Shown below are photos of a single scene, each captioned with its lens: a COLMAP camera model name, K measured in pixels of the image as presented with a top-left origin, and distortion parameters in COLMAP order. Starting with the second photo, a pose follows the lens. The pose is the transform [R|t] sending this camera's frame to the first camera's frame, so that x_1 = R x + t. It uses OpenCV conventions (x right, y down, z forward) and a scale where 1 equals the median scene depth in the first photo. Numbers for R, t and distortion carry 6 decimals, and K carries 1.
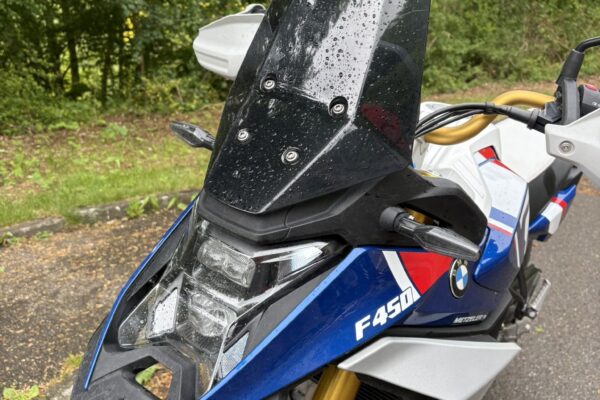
lens RADIAL K [[604.4, 0, 300.9], [0, 604.4, 193.5], [0, 0, 1]] dist [-0.012951, 0.007833]
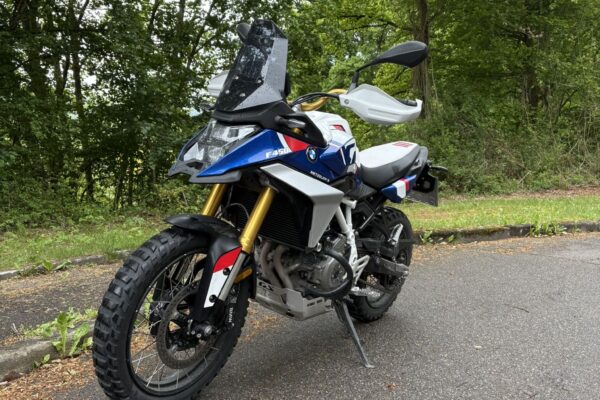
lens RADIAL K [[598.2, 0, 300.0], [0, 598.2, 204.6], [0, 0, 1]] dist [0.006359, 0.003048]
pose [[0.999758, -0.021489, 0.004620, 0.024198], [0.021980, 0.977728, -0.208724, 0.107898], [-0.000031, 0.208775, 0.977964, -0.177105]]
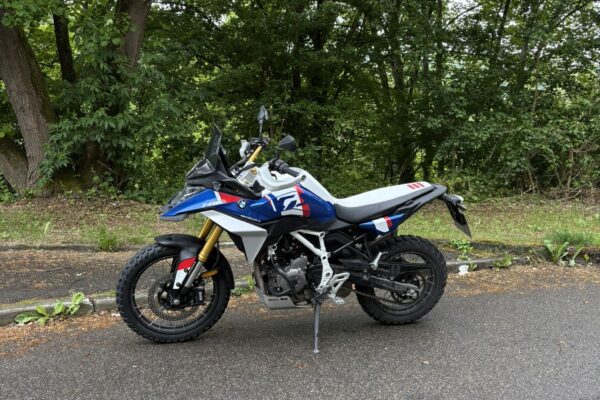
lens RADIAL K [[598.2, 0, 300.0], [0, 598.2, 204.6], [0, 0, 1]] dist [0.006359, 0.003048]
pose [[0.772440, 0.072086, -0.630984, 0.375291], [-0.168372, 0.981230, -0.094018, 0.054968], [0.612362, 0.178863, 0.770078, -0.222207]]
